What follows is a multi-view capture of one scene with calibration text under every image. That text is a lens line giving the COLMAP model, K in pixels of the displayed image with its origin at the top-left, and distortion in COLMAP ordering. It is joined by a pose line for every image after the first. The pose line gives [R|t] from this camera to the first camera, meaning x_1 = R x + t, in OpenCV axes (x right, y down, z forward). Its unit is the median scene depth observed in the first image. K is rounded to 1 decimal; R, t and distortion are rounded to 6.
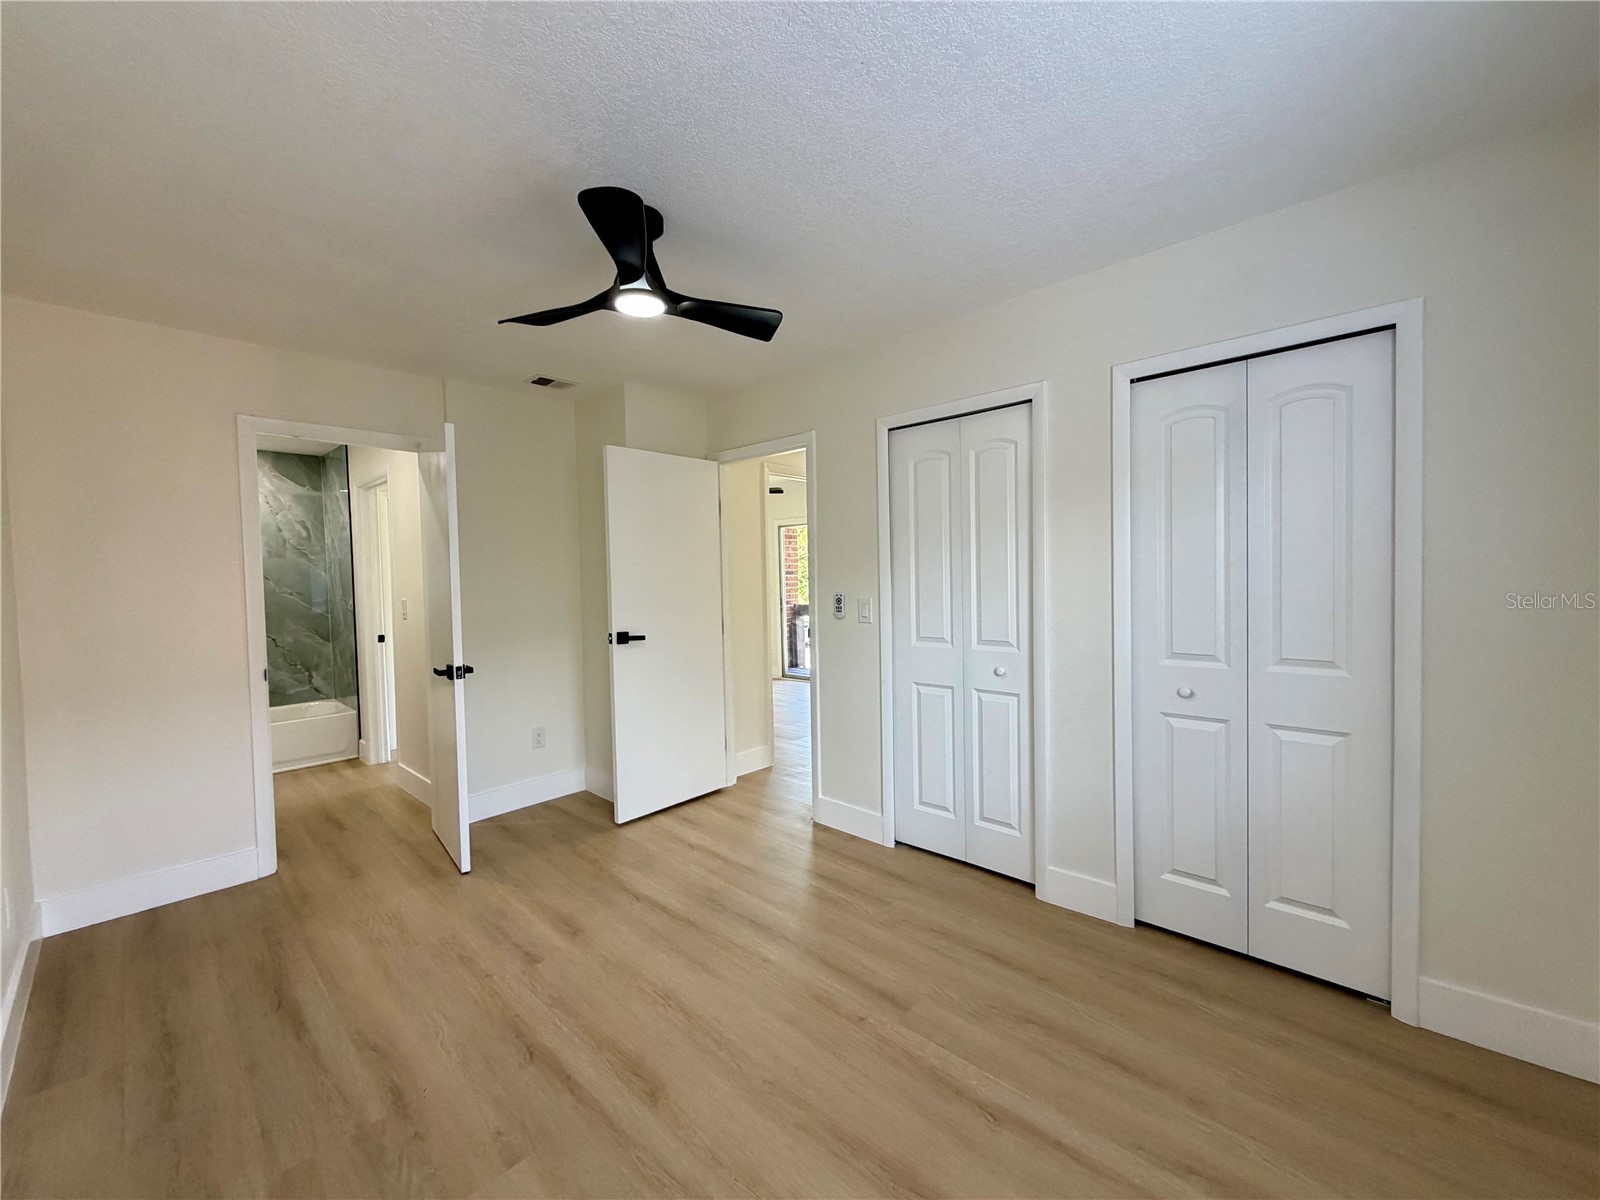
lens RADIAL K [[635.1, 0, 799.1], [0, 635.1, 600.1], [0, 0, 1]] dist [0.002490, -0.000352]
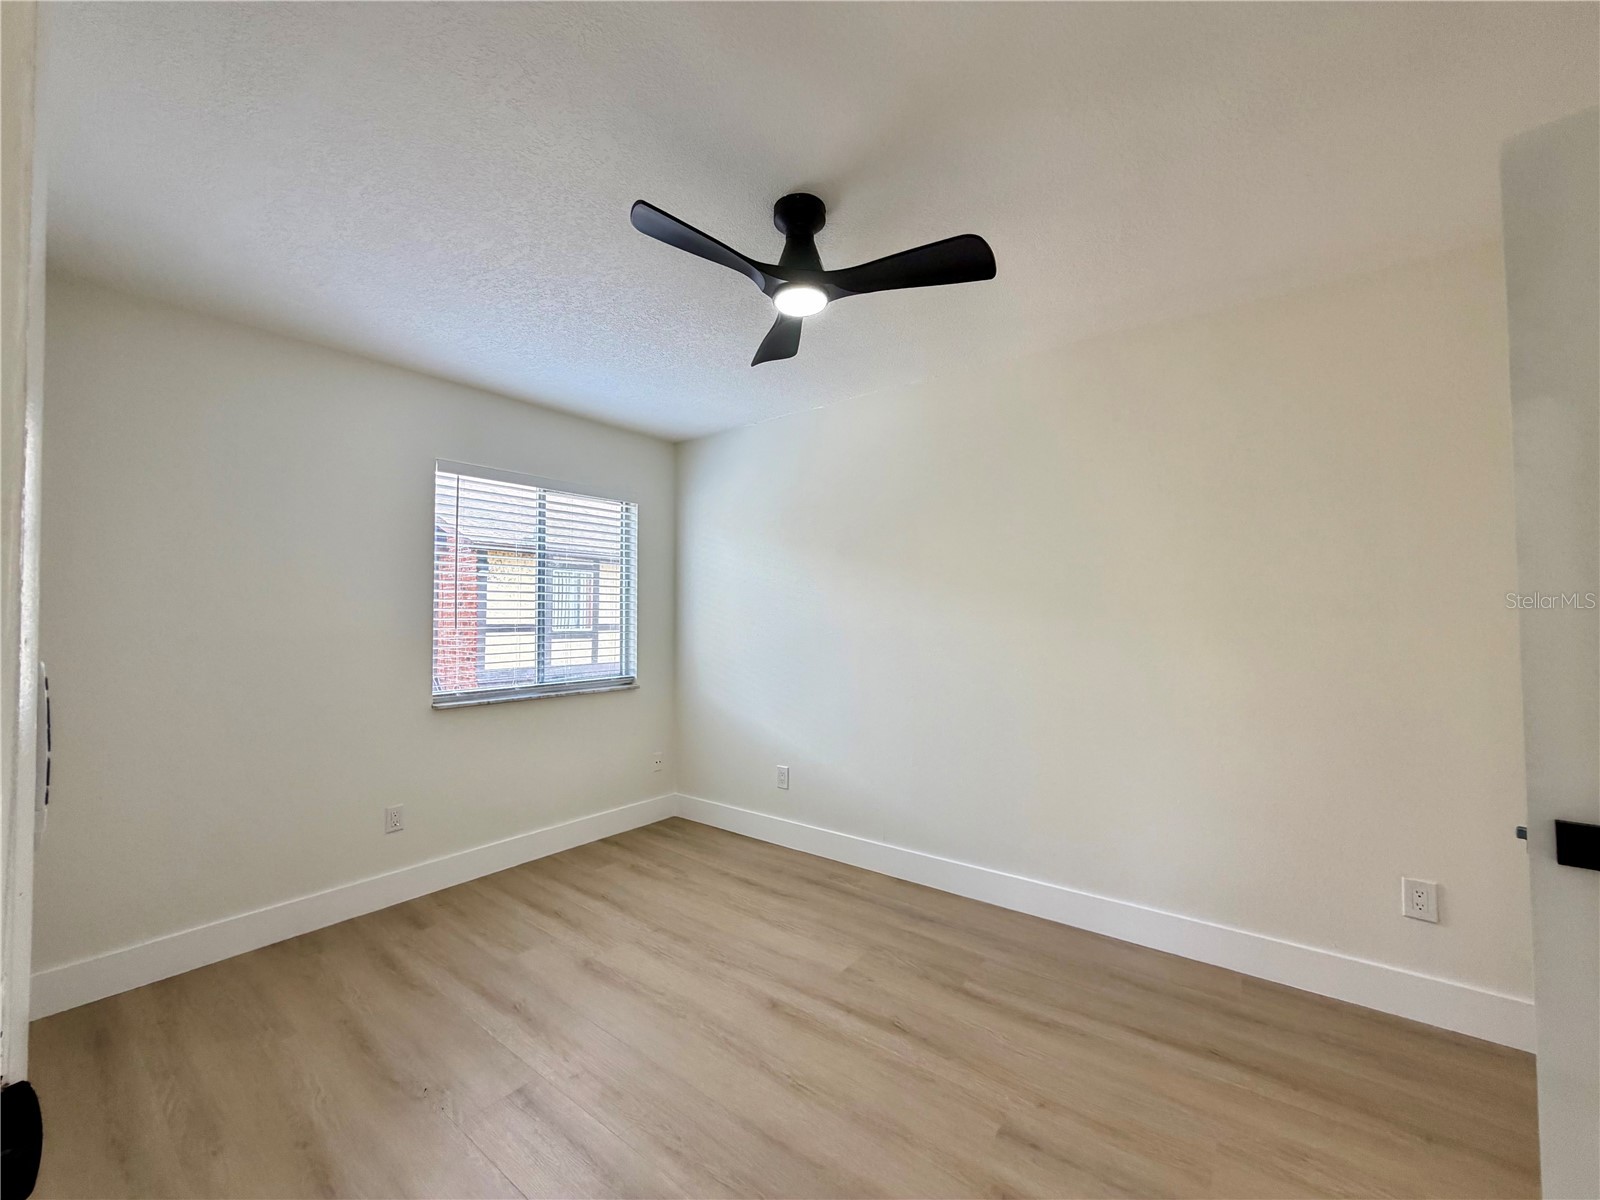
lens RADIAL K [[635.1, 0, 802.6], [0, 635.1, 593.5], [0, 0, 1]] dist [0.002490, -0.000352]
pose [[-0.995187, 0.023882, -0.095045, -0.156967], [0.024107, 0.999709, -0.001220, -0.042300], [0.094988, -0.003506, -0.995472, 1.939723]]
